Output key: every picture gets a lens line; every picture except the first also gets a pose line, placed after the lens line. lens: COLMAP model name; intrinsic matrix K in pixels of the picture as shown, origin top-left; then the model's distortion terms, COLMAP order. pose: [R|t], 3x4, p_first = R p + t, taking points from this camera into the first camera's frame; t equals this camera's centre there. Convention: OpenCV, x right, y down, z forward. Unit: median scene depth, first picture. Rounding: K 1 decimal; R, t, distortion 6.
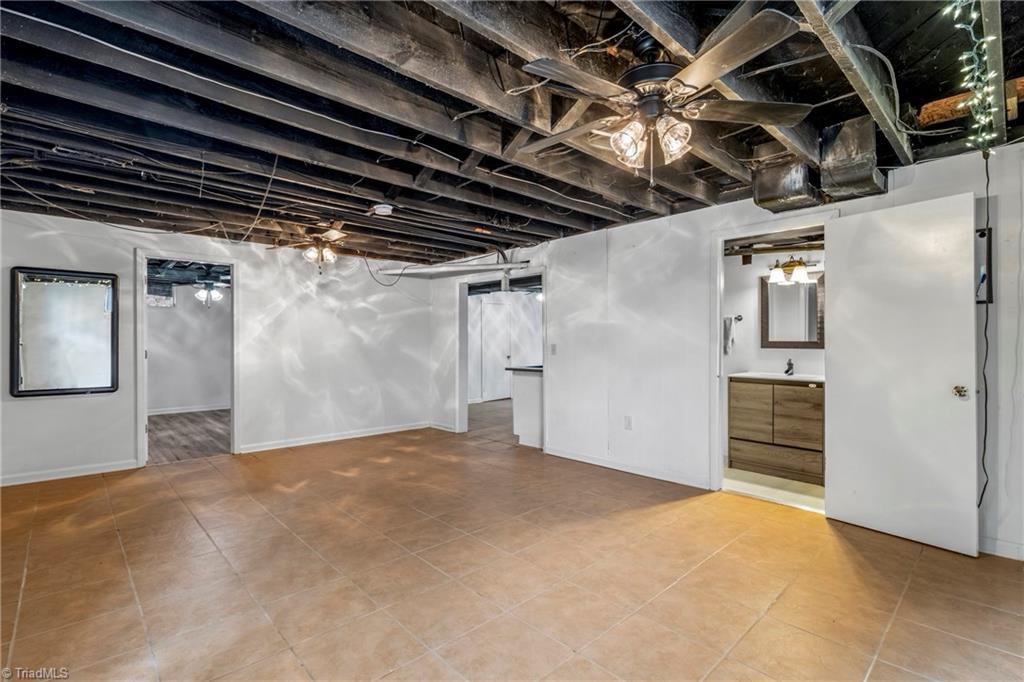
lens RADIAL K [[472.8, 0, 513.3], [0, 472.8, 343.1], [0, 0, 1]] dist [-0.001756, -0.001450]
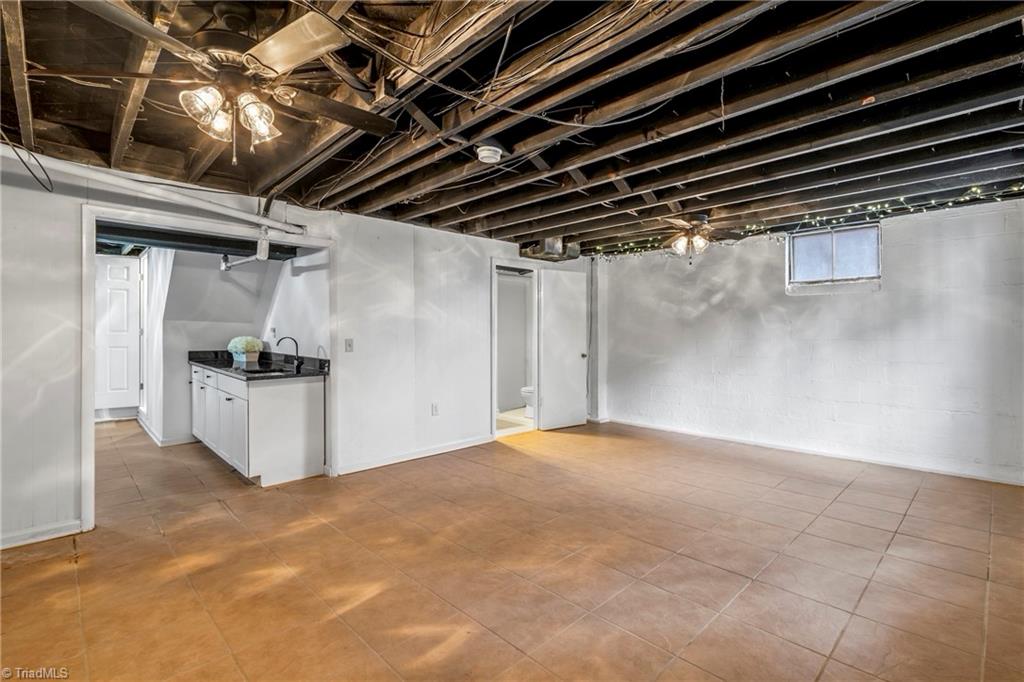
lens RADIAL K [[472.8, 0, 510.9], [0, 472.8, 333.3], [0, 0, 1]] dist [-0.001756, -0.001450]
pose [[-0.008611, 0.003608, 0.999956, -1.068255], [0.007199, 0.999968, -0.003546, -0.003426], [-0.999937, 0.007169, -0.008637, 1.041063]]
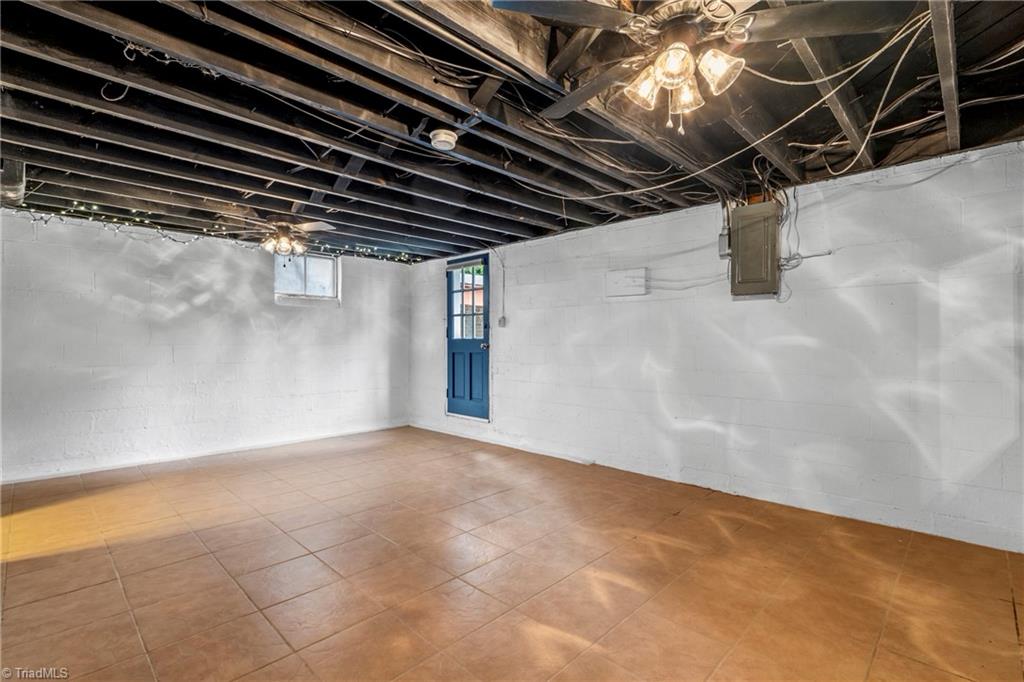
lens RADIAL K [[472.8, 0, 509.5], [0, 472.8, 341.6], [0, 0, 1]] dist [-0.001756, -0.001450]
pose [[-0.999431, 0.000598, -0.033726, -0.369020], [0.000394, 0.999982, 0.006040, -0.002328], [0.033729, 0.006024, -0.999413, 1.779019]]
